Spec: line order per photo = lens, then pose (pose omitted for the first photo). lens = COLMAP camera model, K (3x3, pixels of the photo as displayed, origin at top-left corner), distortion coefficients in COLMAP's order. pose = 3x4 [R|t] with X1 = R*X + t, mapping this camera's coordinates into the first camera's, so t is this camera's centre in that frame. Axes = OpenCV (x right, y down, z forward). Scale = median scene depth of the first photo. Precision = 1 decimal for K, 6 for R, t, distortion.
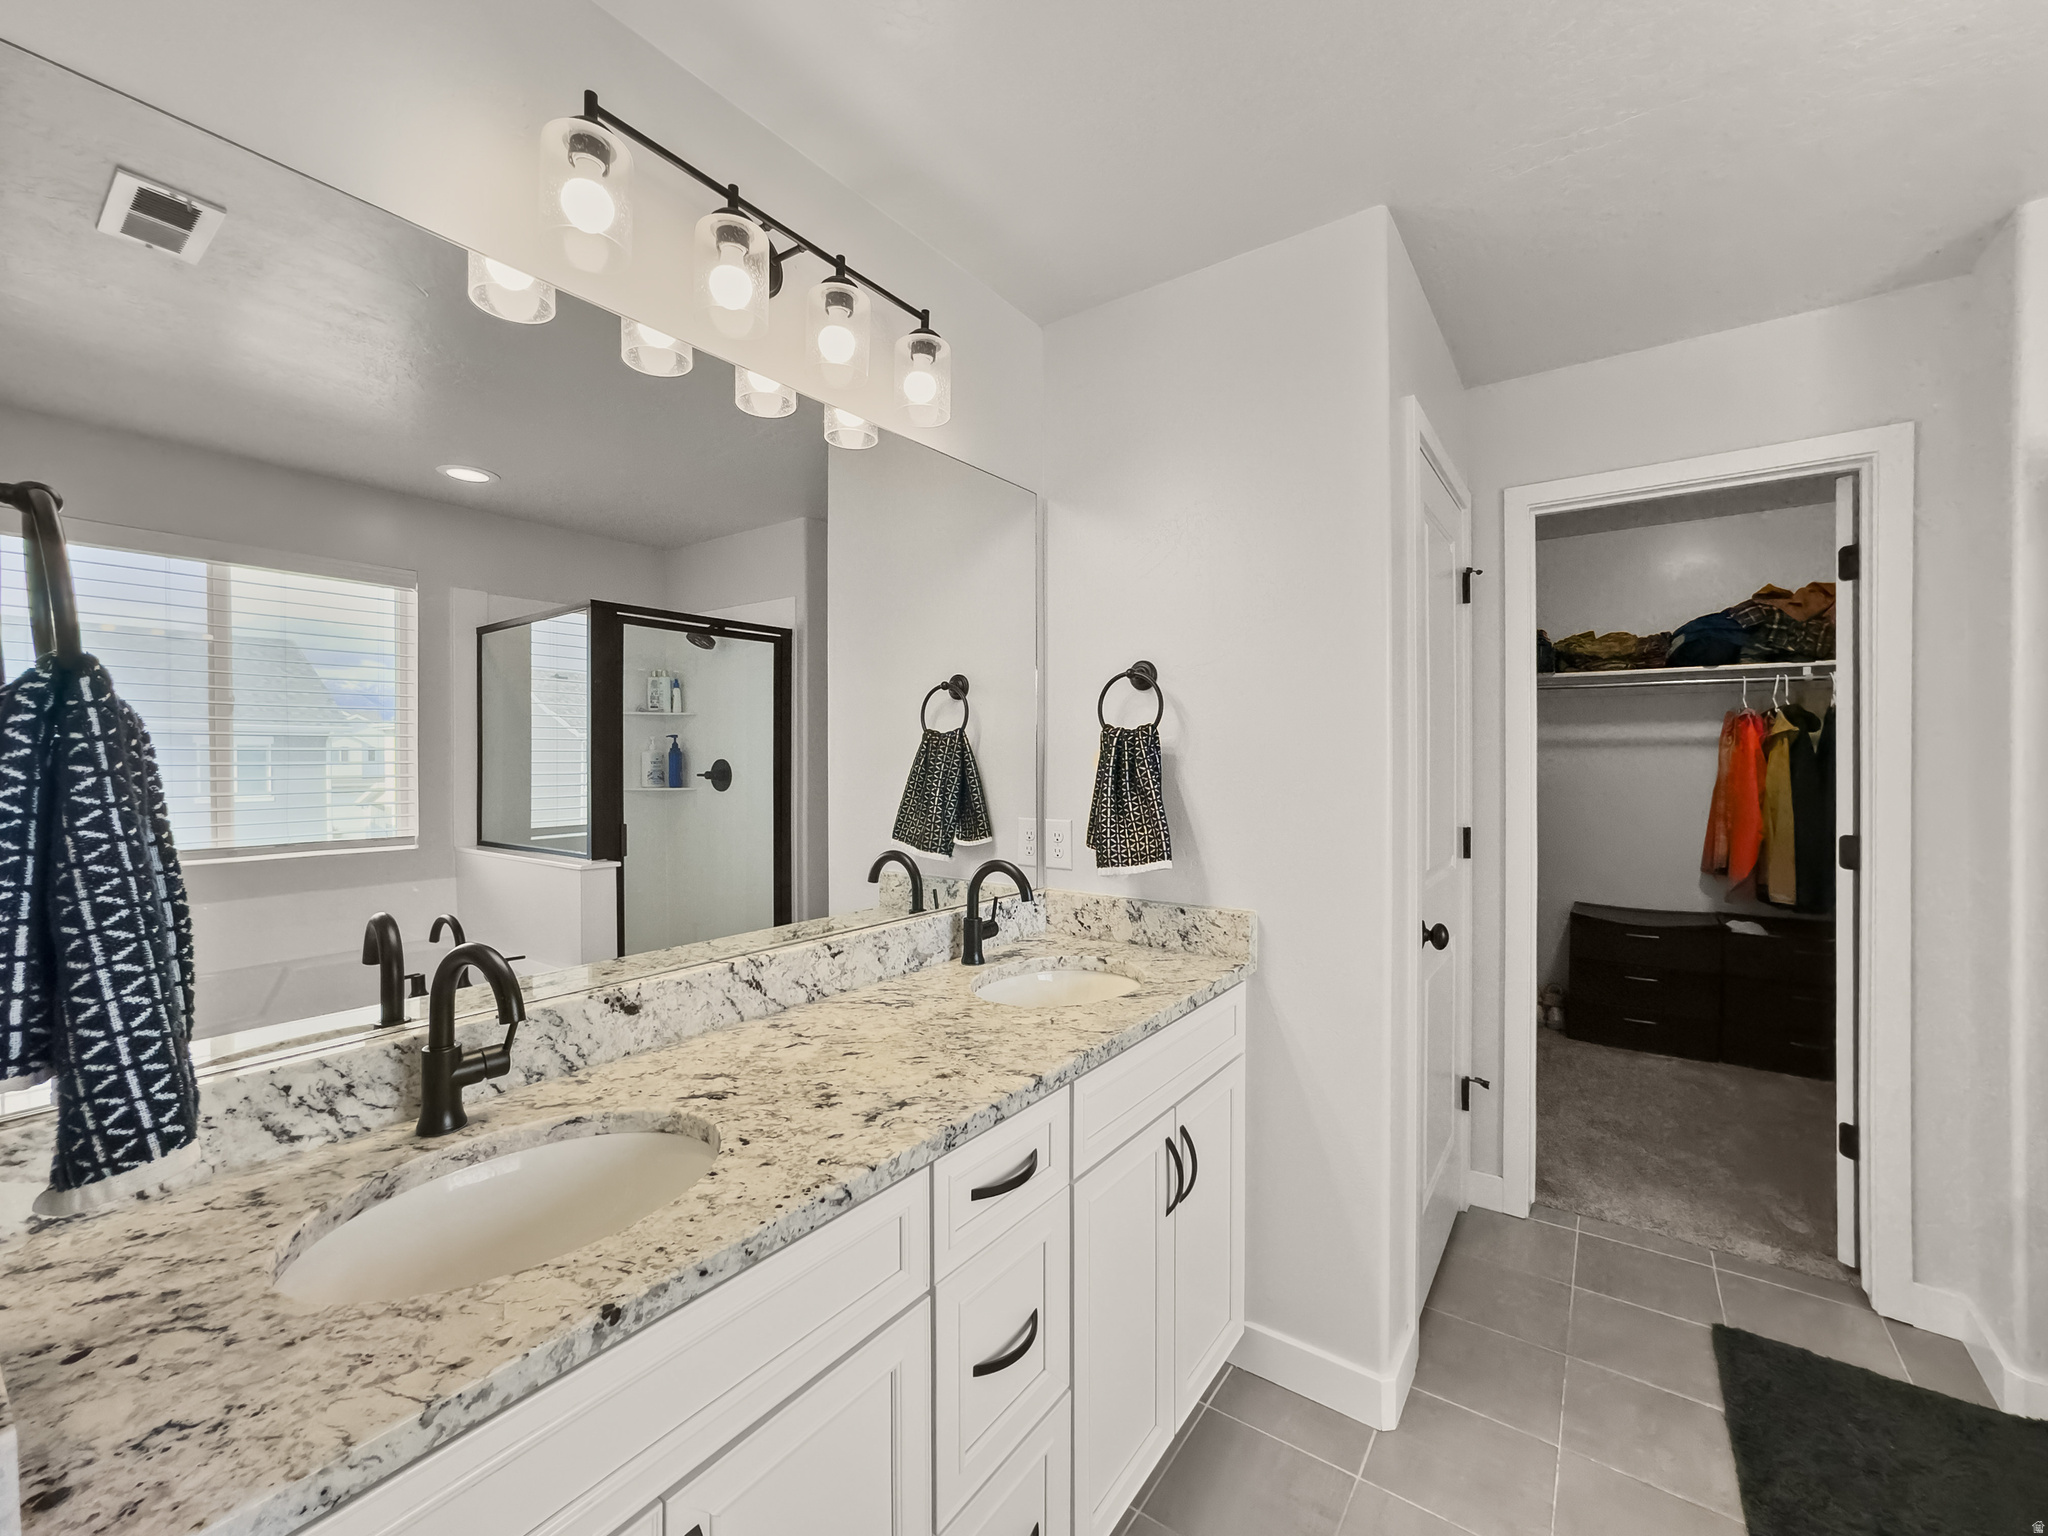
lens RADIAL K [[831.9, 0, 1025.5], [0, 831.9, 762.3], [0, 0, 1]] dist [-0.020087, 0.008613]
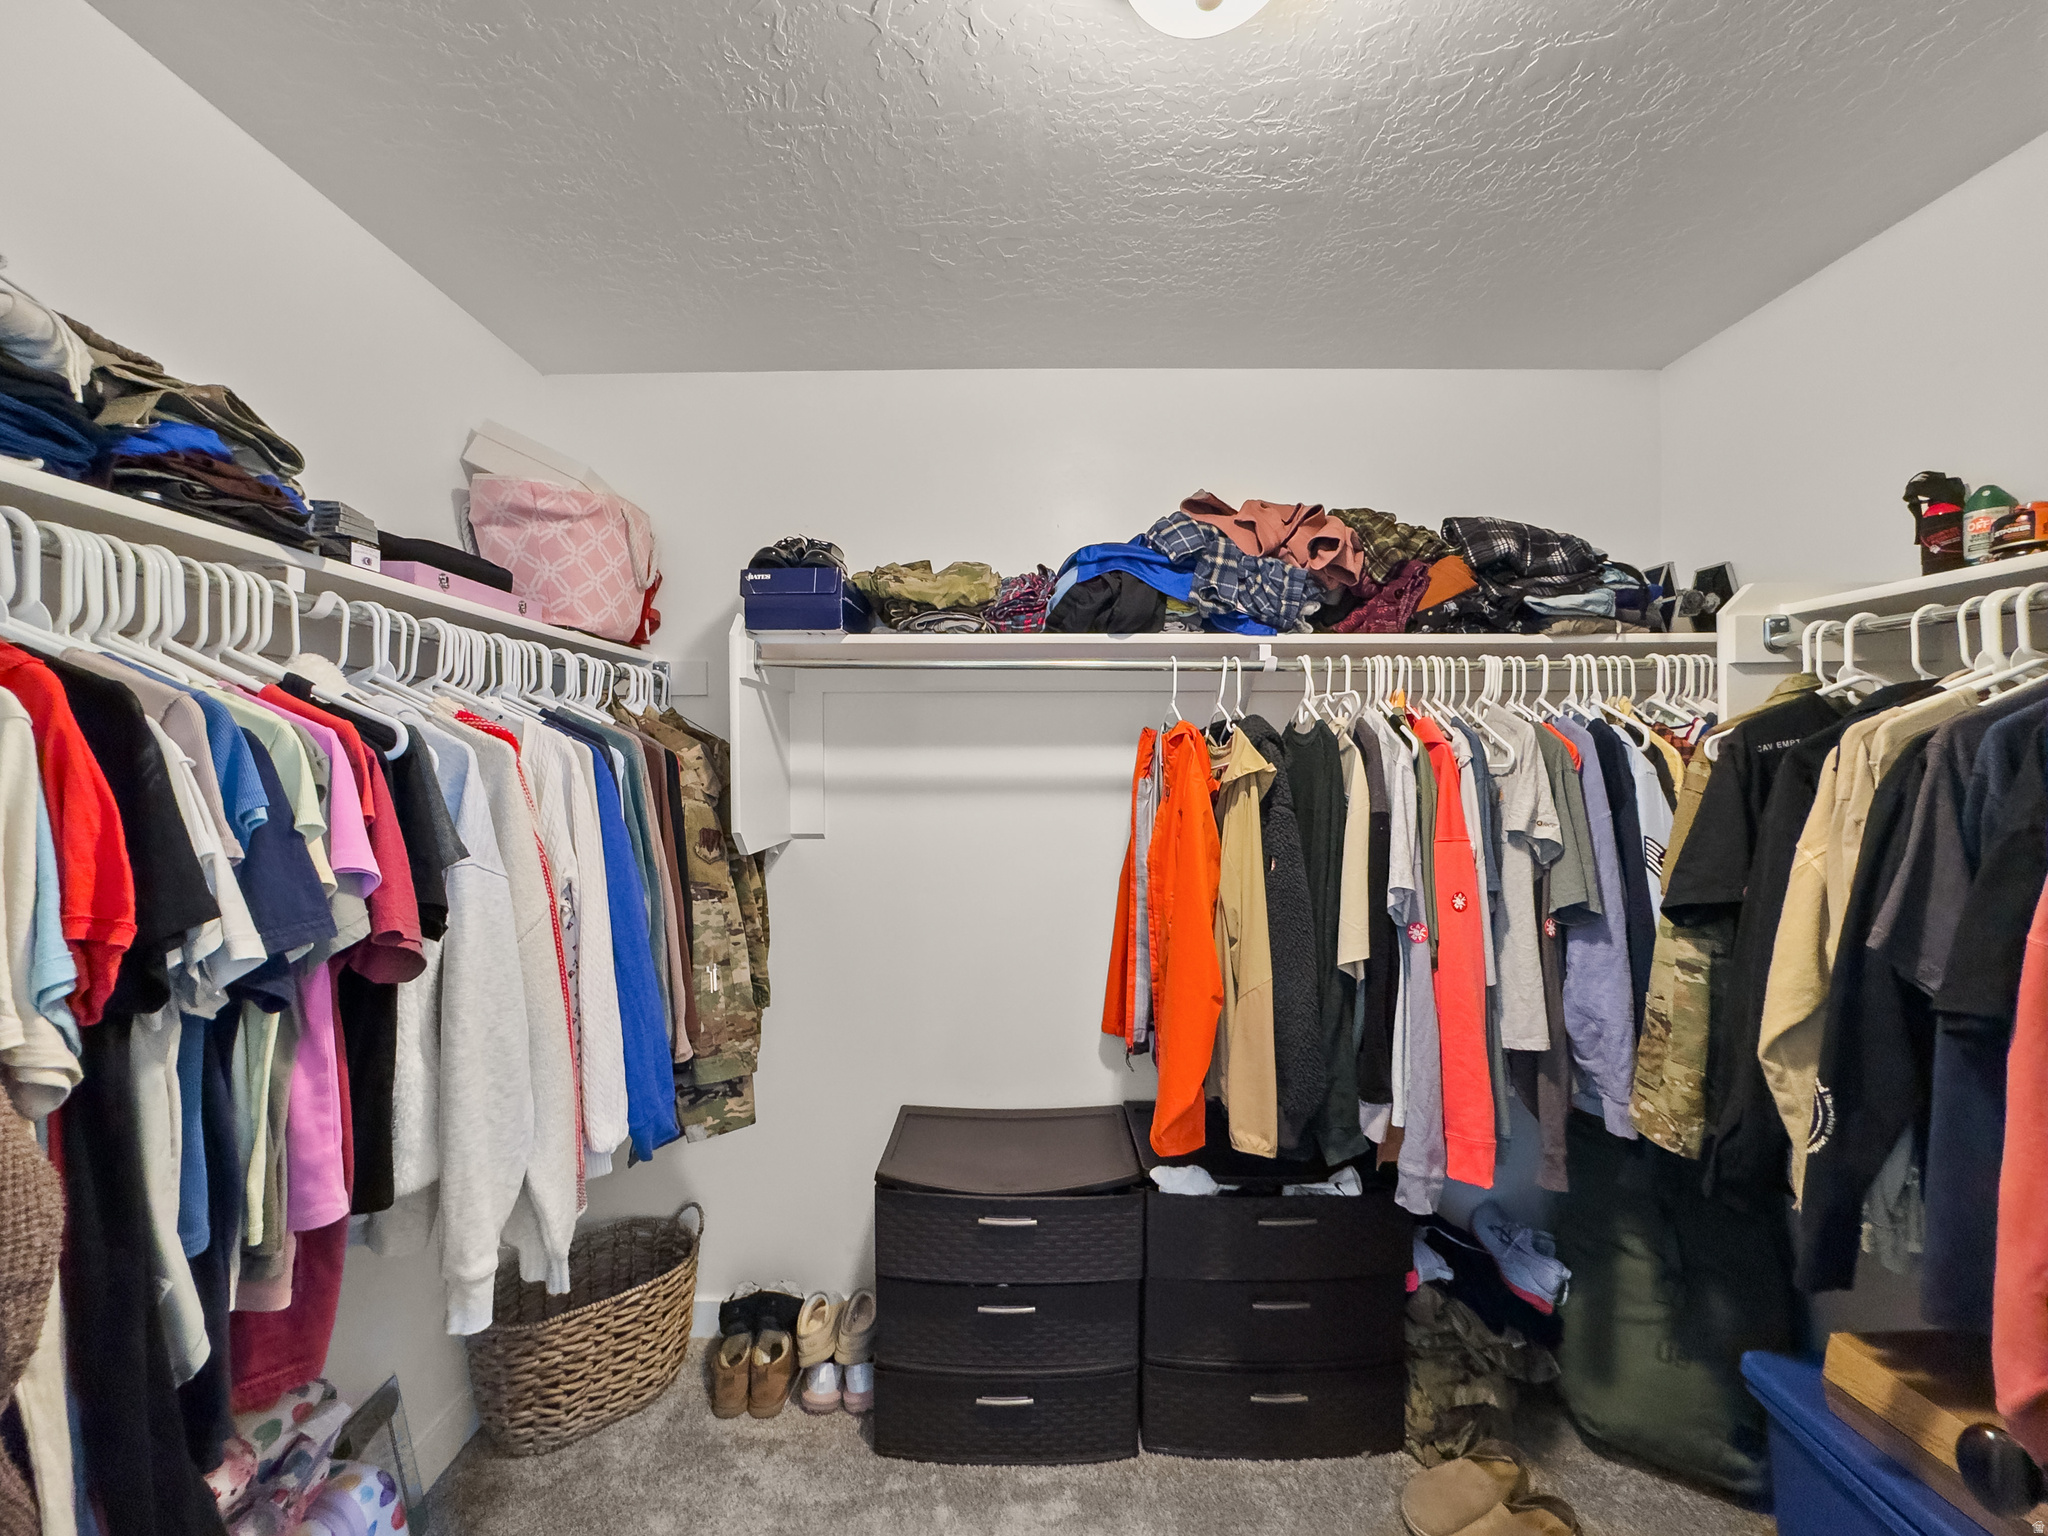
lens RADIAL K [[831.9, 0, 1025.5], [0, 831.9, 762.3], [0, 0, 1]] dist [-0.020087, 0.008613]
pose [[0.814681, 0.003947, 0.579895, 0.529168], [0.006077, 0.999864, -0.015344, -0.035510], [-0.579877, 0.016025, 0.814547, 0.667704]]
